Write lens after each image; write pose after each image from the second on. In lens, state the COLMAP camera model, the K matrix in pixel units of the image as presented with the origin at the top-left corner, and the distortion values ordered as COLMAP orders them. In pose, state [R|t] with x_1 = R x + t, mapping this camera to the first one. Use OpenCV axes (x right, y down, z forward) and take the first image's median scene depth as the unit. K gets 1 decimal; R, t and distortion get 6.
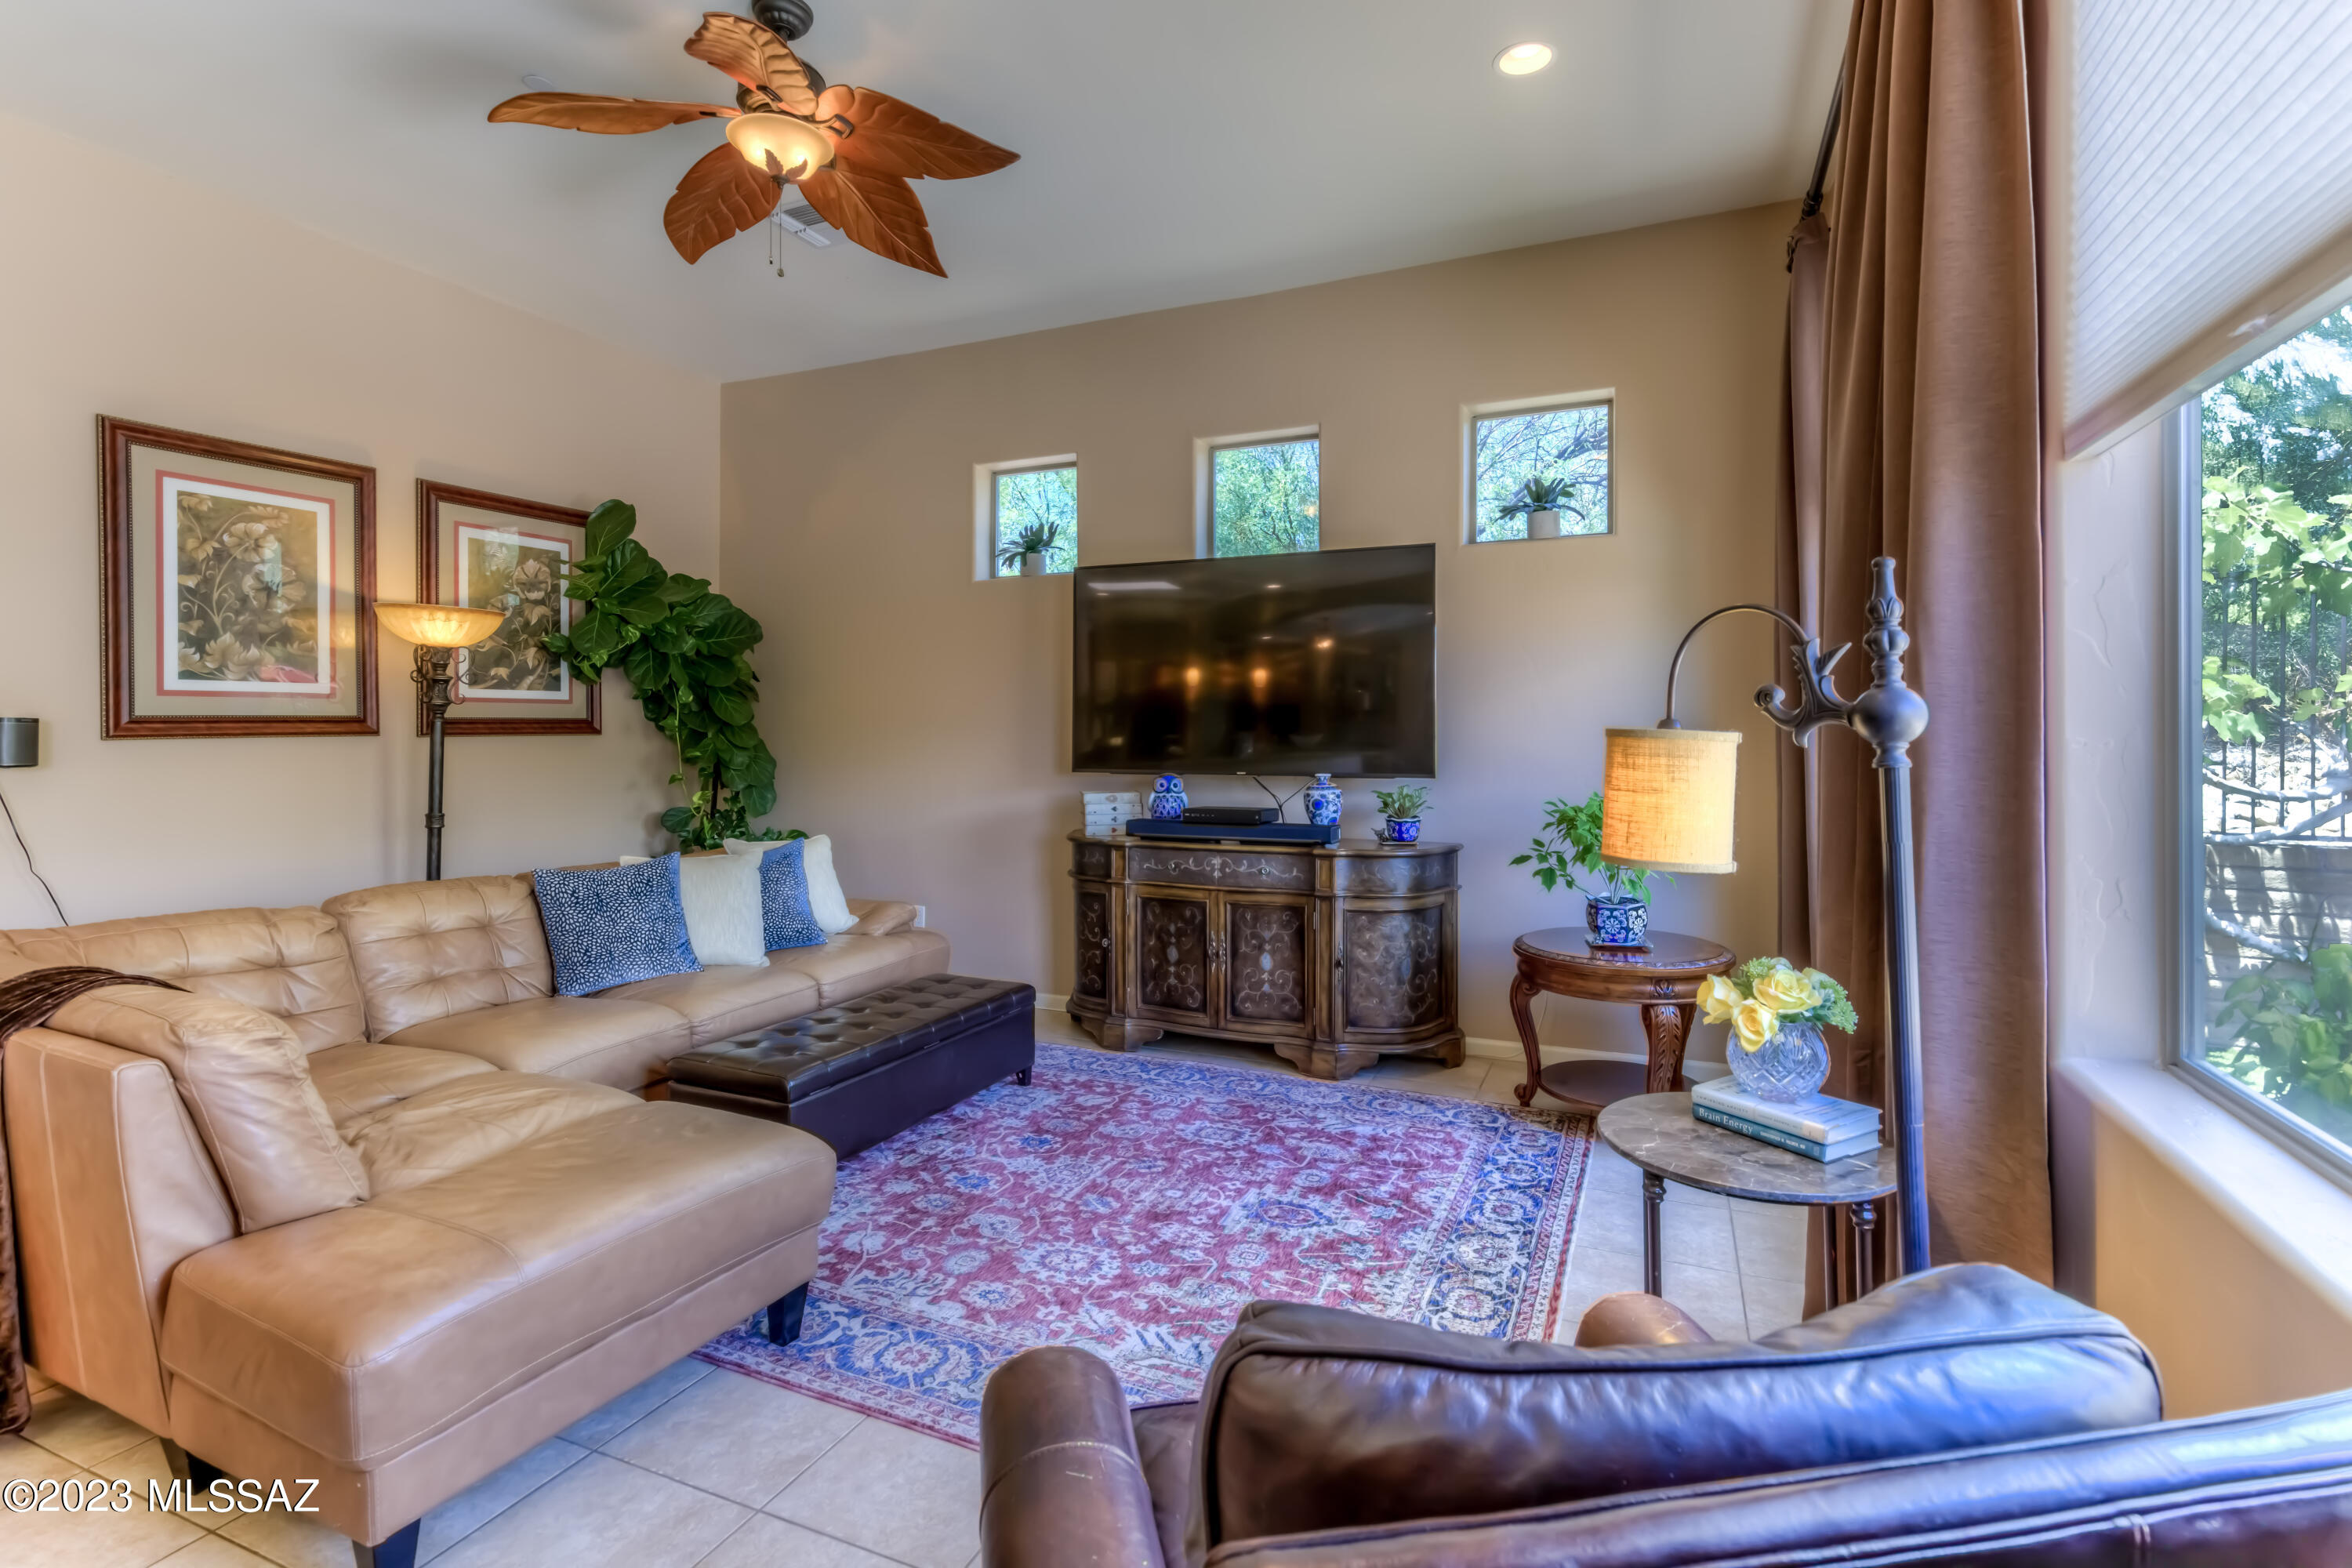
lens RADIAL K [[1095.2, 0, 1182.0], [0, 1095.2, 737.6], [0, 0, 1]] dist [0.001612, 0.000095]
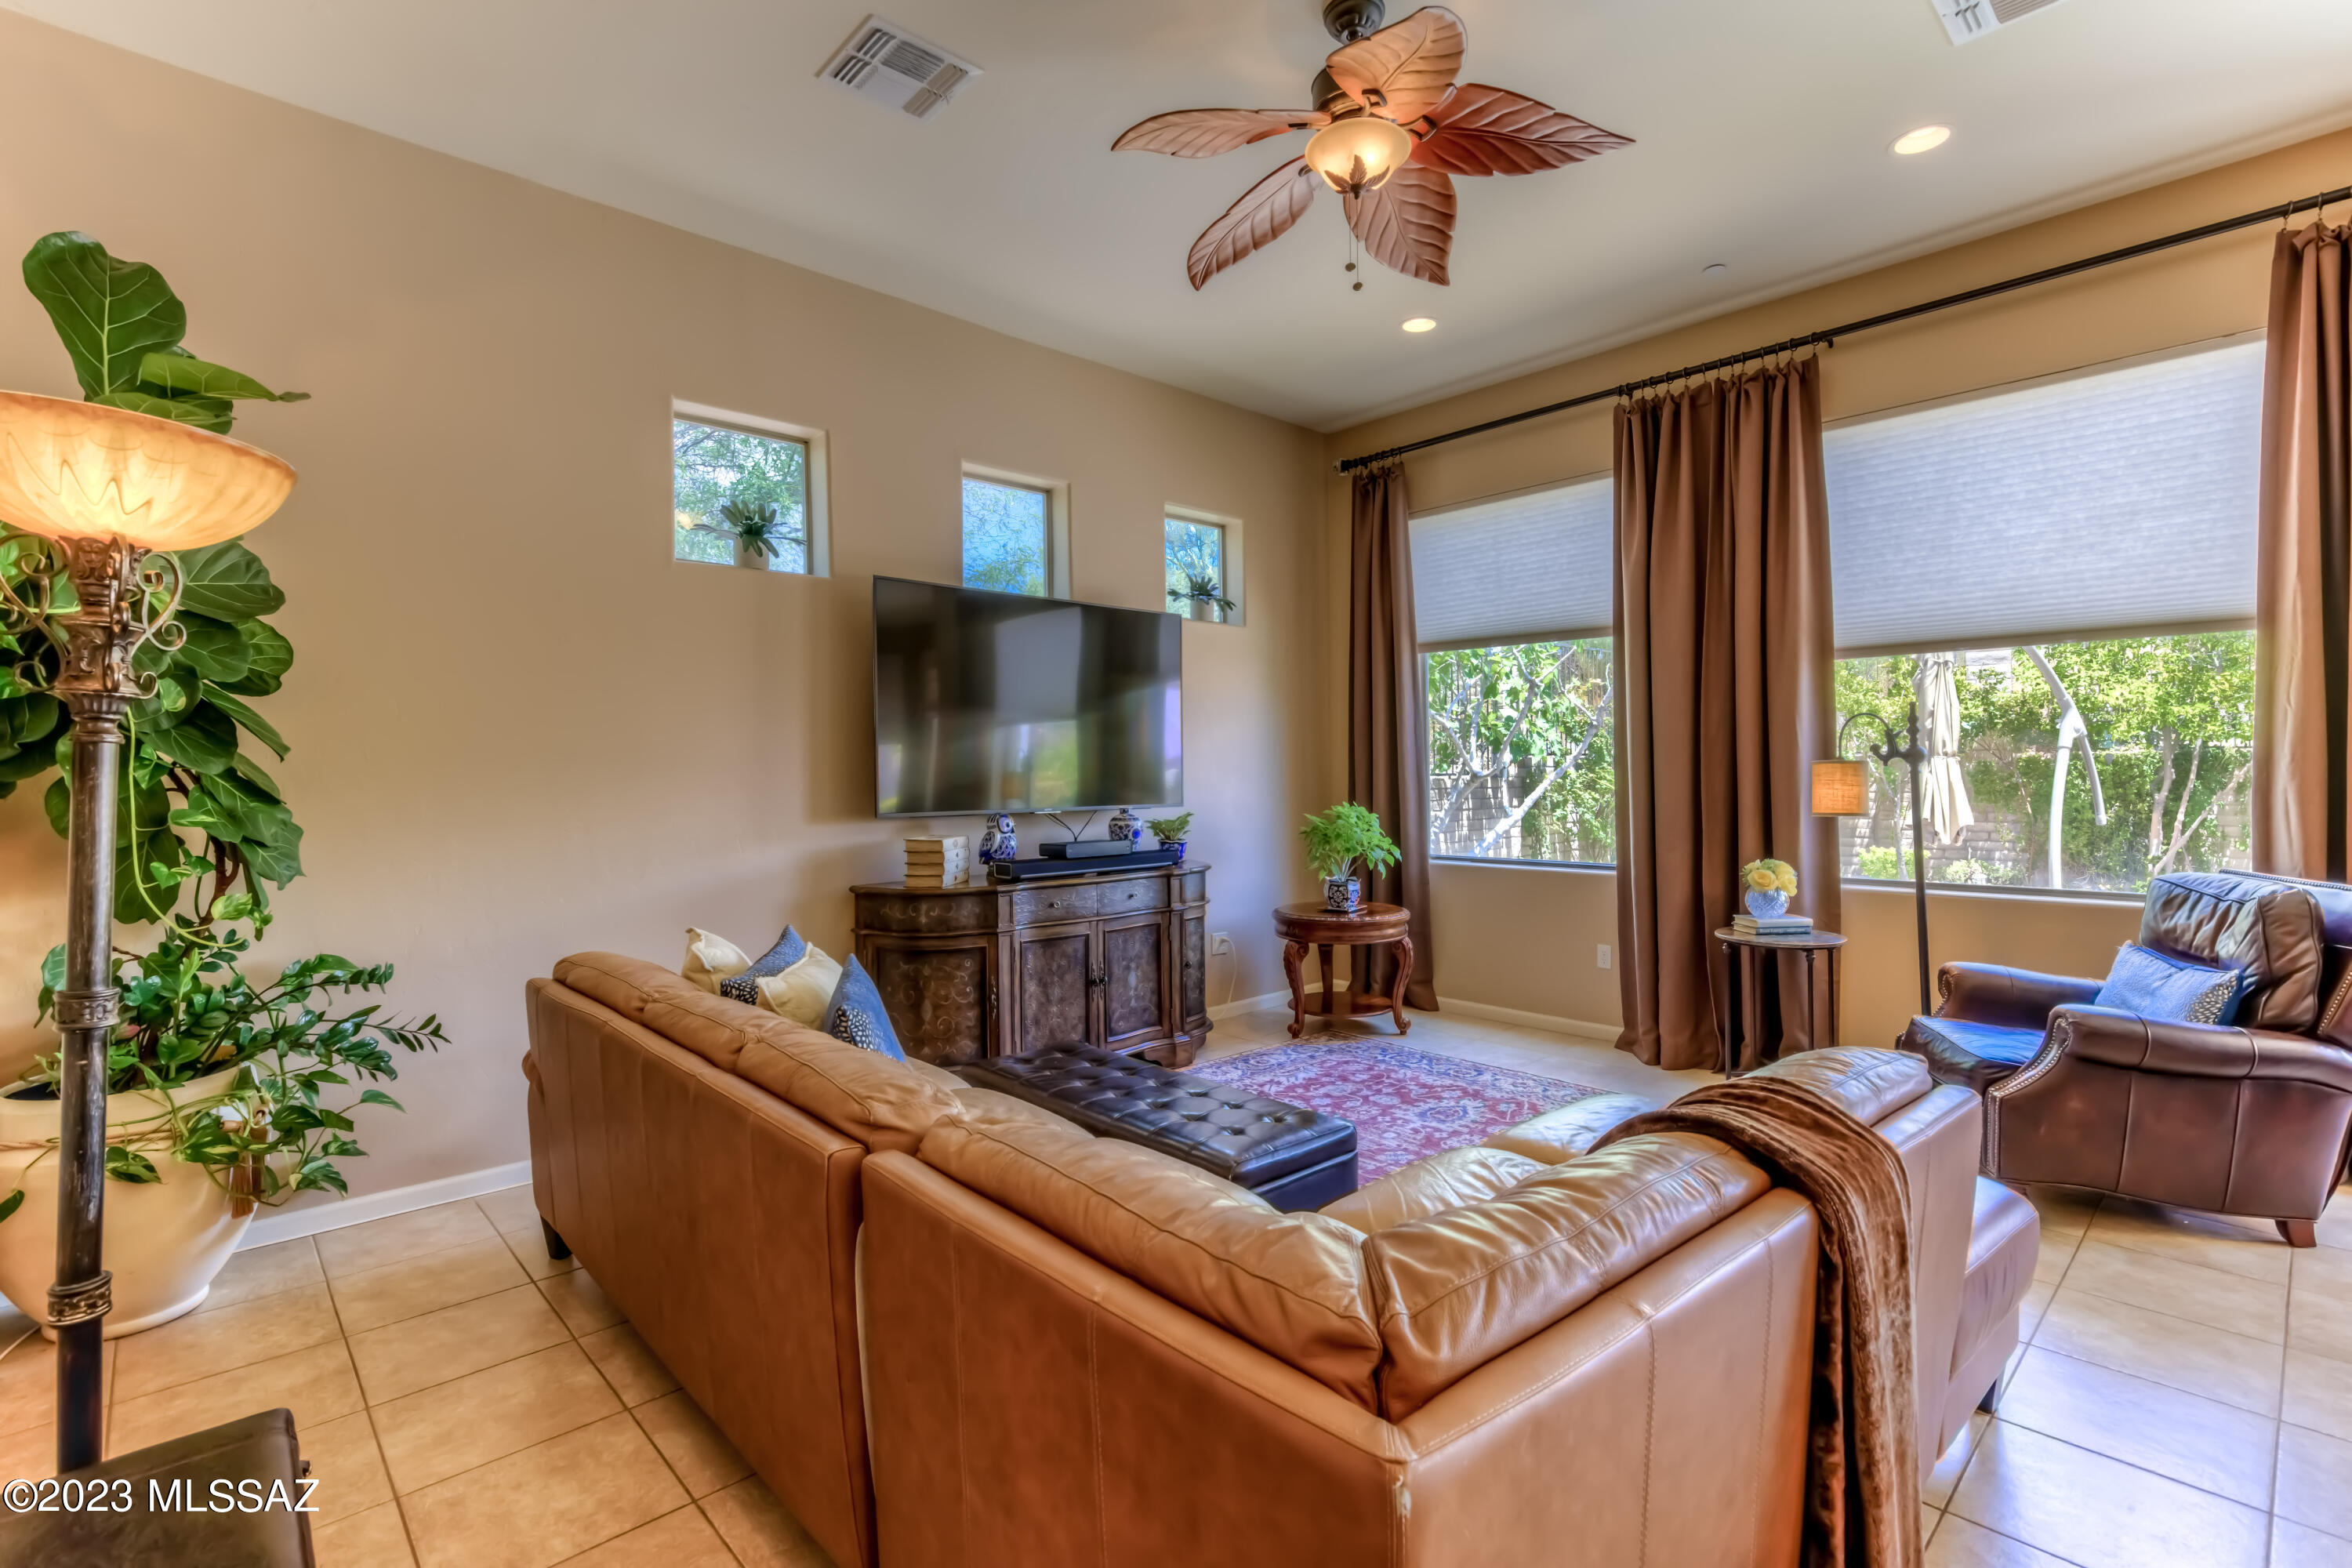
lens RADIAL K [[1078.2, 0, 1180.2], [0, 1078.2, 784.6], [0, 0, 1]] dist [-0.002543, 0.000228]
pose [[0.405631, -0.015050, 0.913913, -0.994846], [0.016091, 0.999827, 0.009323, 0.001624], [-0.913895, 0.010924, 0.405803, 0.583645]]
